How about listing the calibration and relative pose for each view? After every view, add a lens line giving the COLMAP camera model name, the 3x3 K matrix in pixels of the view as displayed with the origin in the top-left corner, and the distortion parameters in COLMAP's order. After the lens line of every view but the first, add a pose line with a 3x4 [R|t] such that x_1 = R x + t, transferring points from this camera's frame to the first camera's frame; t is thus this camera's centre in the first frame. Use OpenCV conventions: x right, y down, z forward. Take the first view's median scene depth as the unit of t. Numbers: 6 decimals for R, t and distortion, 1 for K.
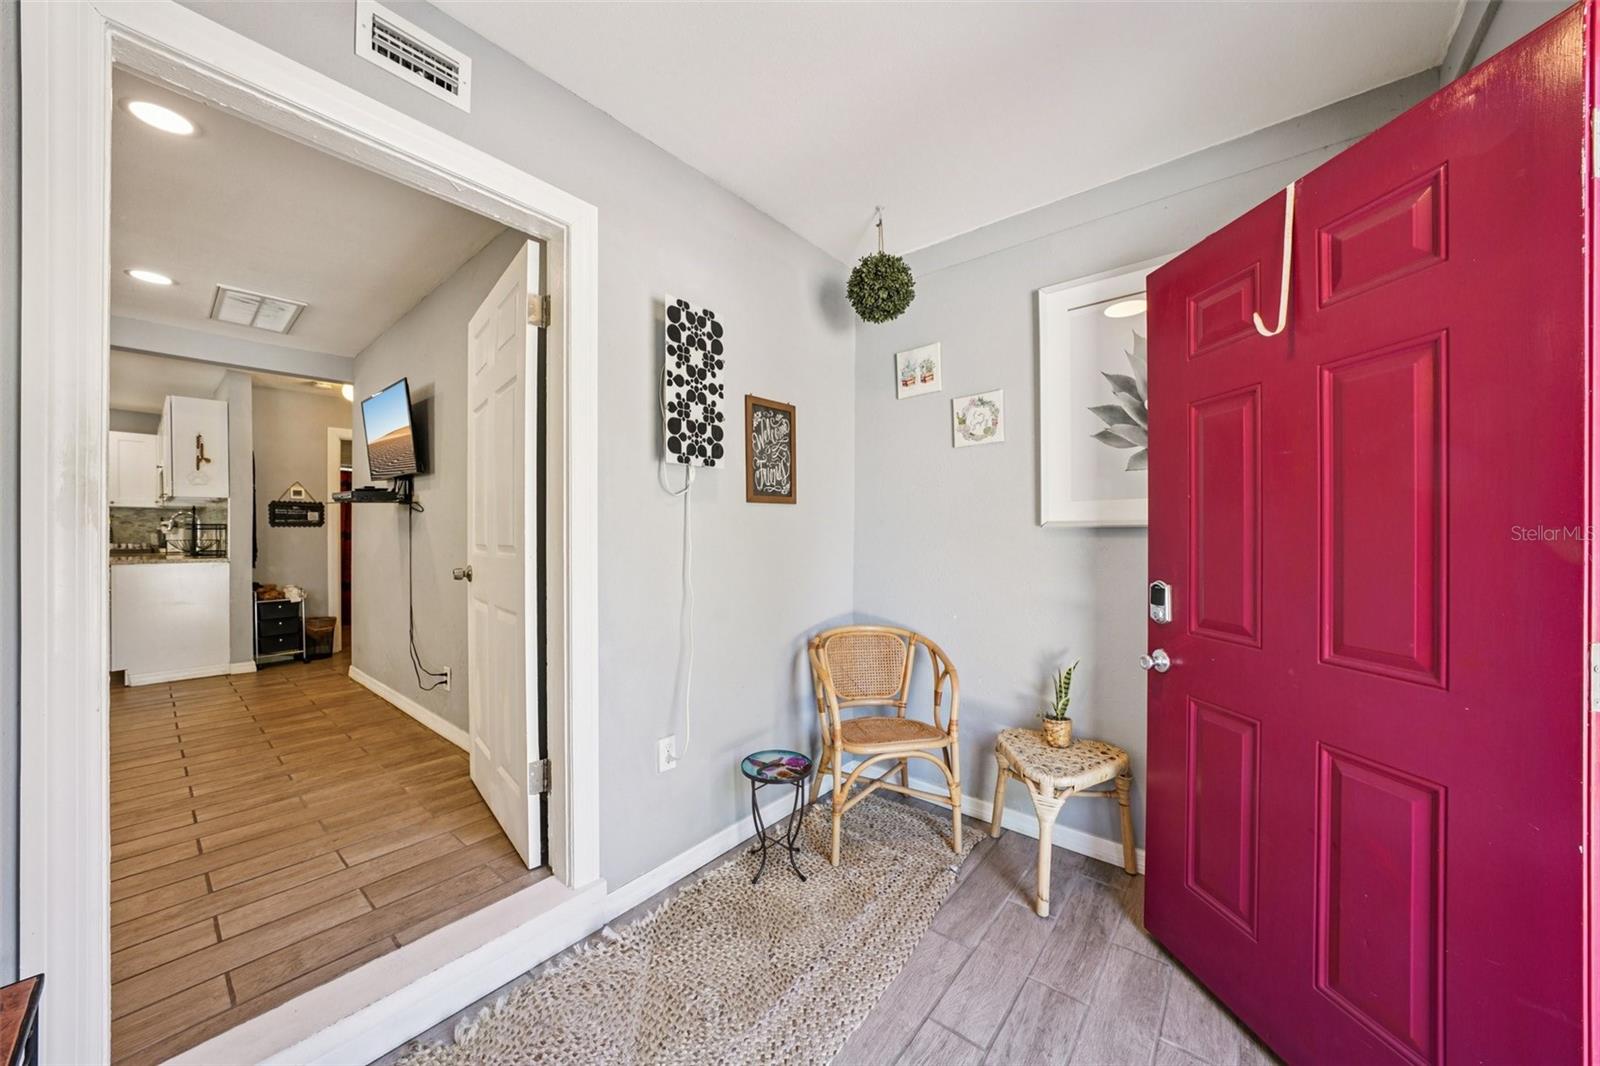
lens RADIAL K [[565.7, 0, 743.7], [0, 565.7, 531.2], [0, 0, 1]] dist [-0.000373, 0.000165]
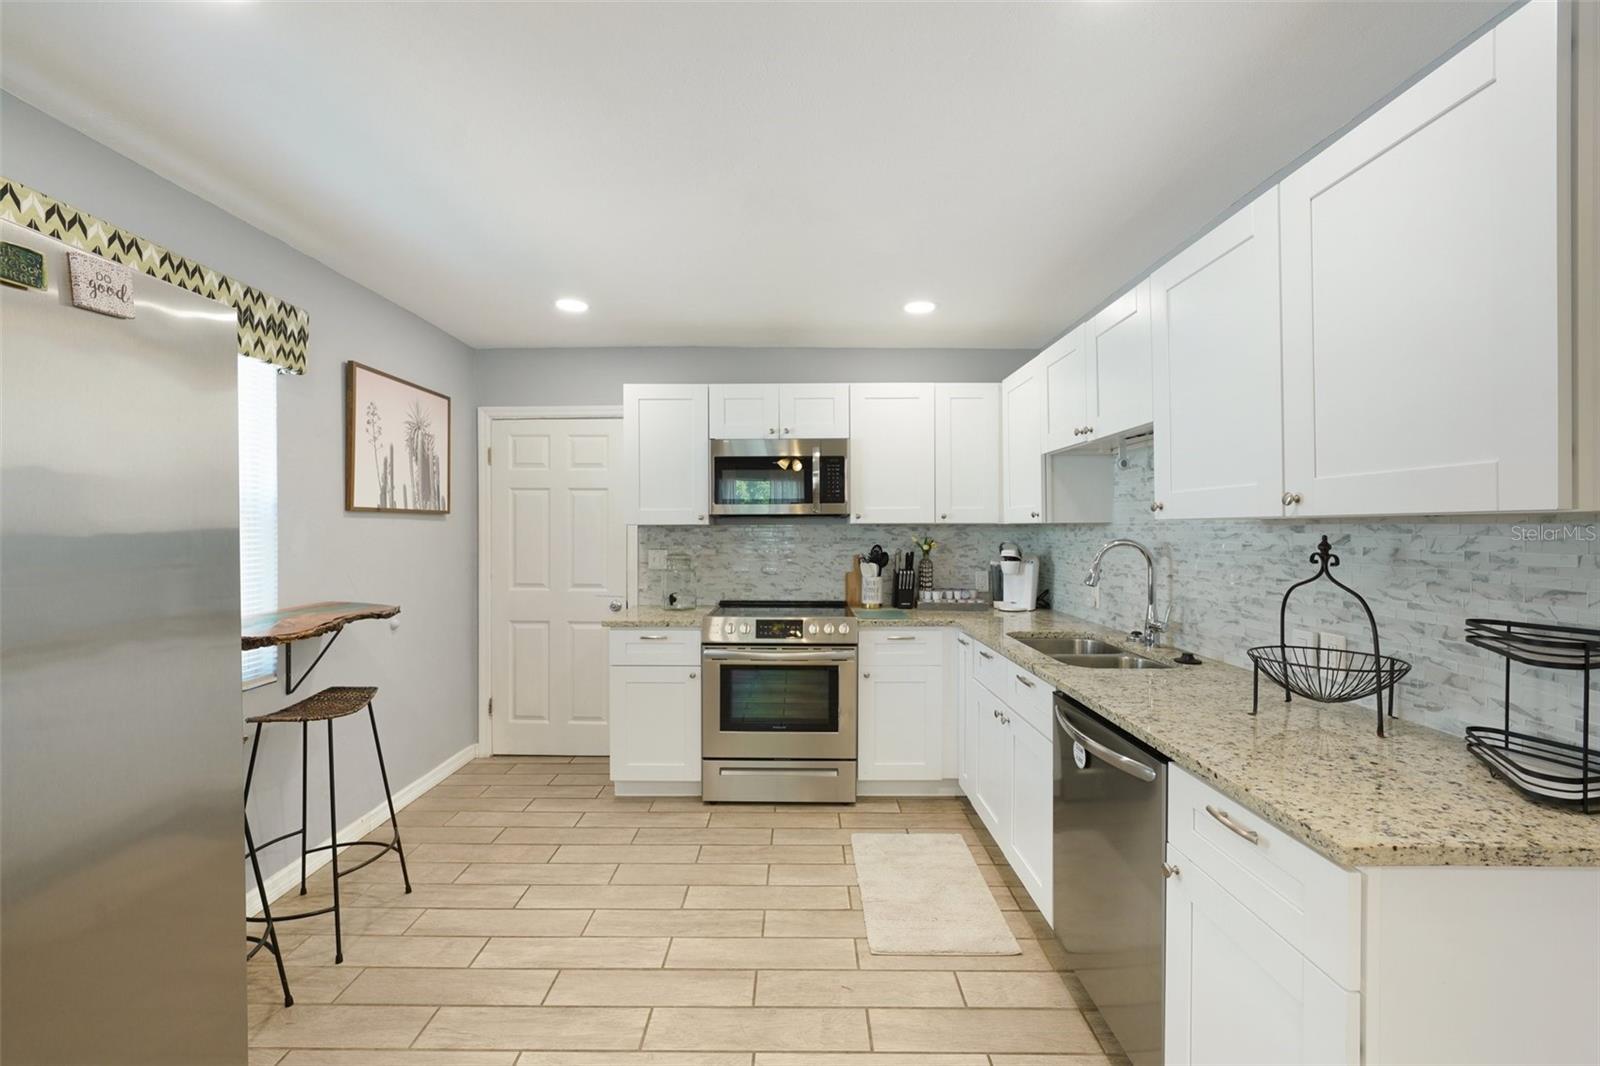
lens RADIAL K [[647.3, 0, 792.8], [0, 647.3, 530.8], [0, 0, 1]] dist [-0.002958, 0.001336]
pose [[0.665304, 0.002771, -0.746567, -0.845515], [0.004386, 0.999961, 0.007621, -0.048241], [0.746560, -0.008345, 0.665266, 0.545608]]
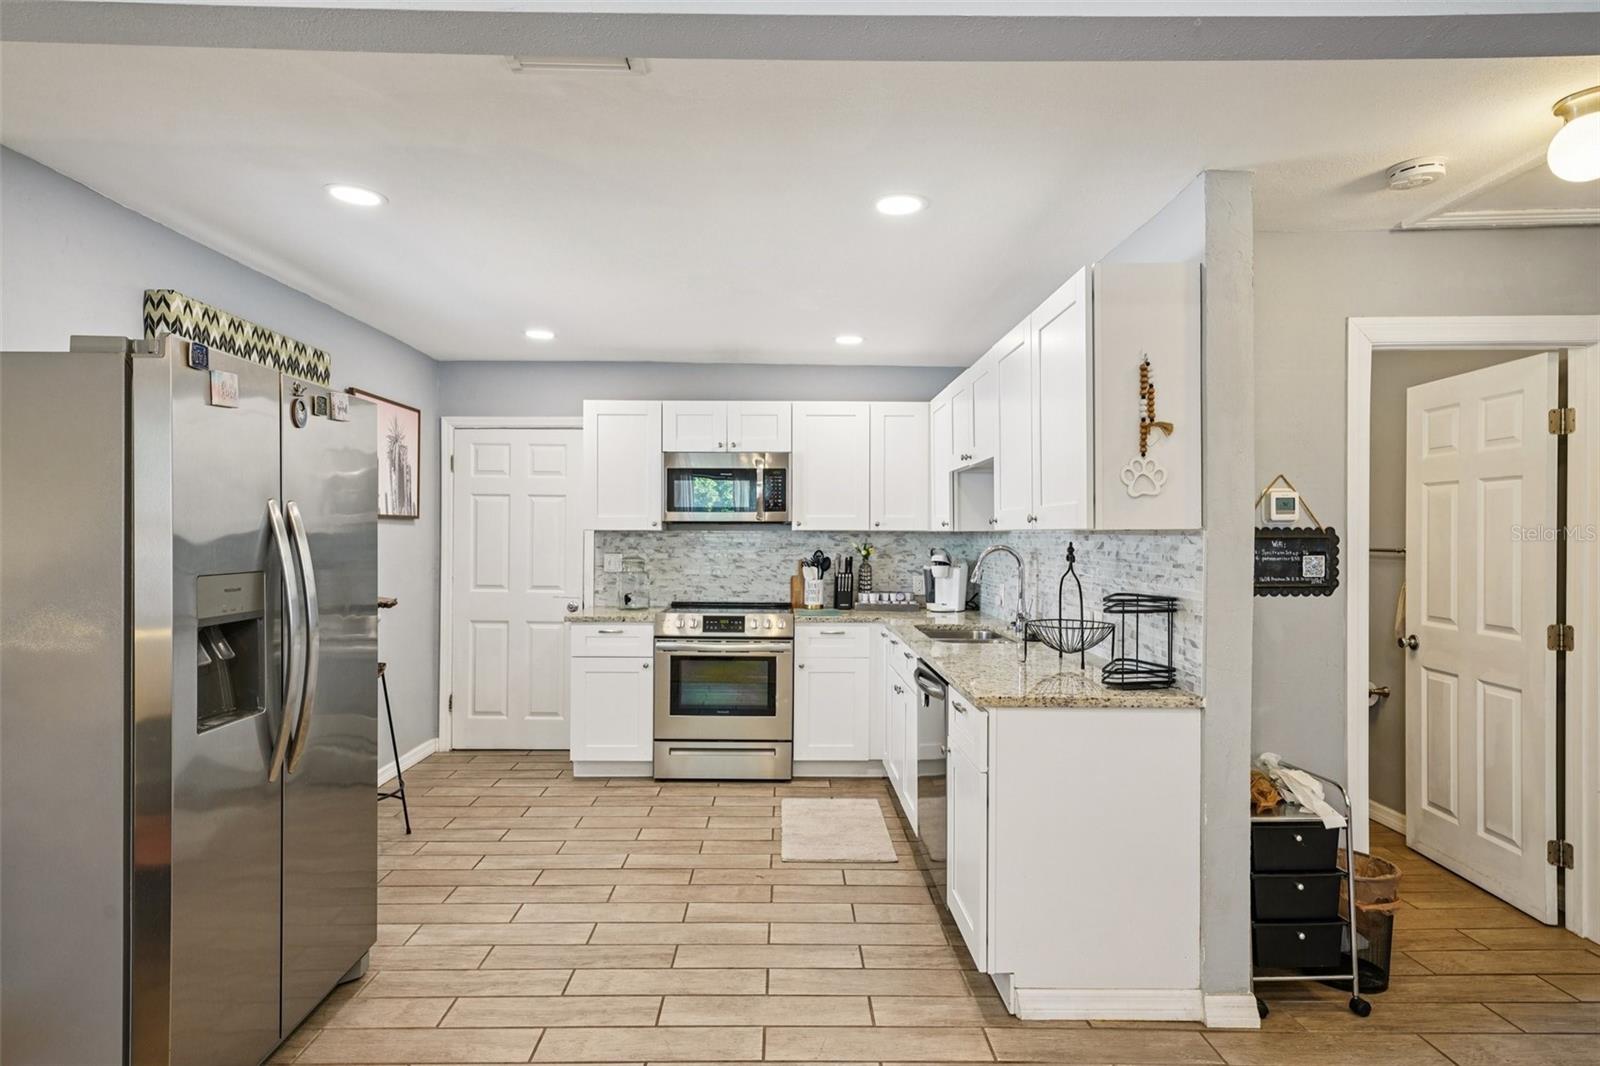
lens RADIAL K [[825.2, 0, 779.9], [0, 825.2, 533.7], [0, 0, 1]] dist [0.022576, 0.005571]
pose [[0.672081, 0.005274, -0.740459, -0.613183], [-0.002043, 0.999984, 0.005268, -0.051395], [0.740475, -0.002028, 0.672081, 0.392184]]
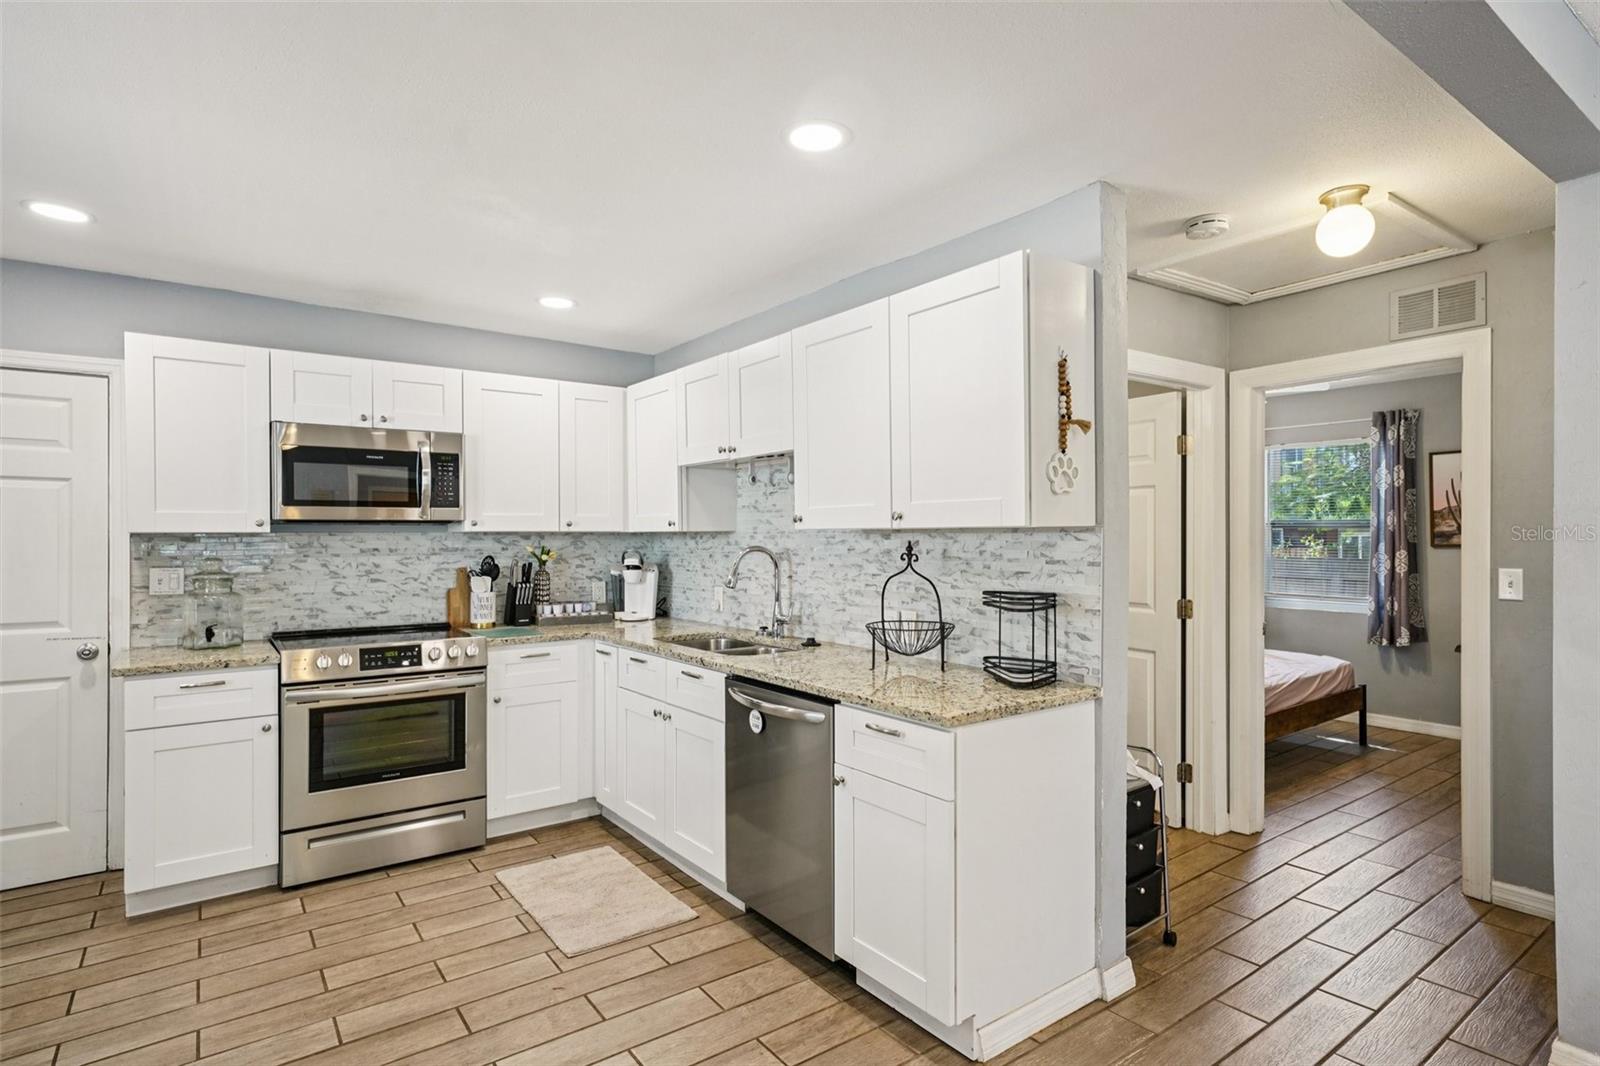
lens RADIAL K [[825.2, 0, 769.0], [0, 825.2, 535.7], [0, 0, 1]] dist [0.022576, 0.005571]
pose [[0.972801, -0.002065, -0.231634, -0.868852], [0.003458, 0.999978, 0.005609, -0.049672], [0.231617, -0.006257, 0.972787, 0.365716]]
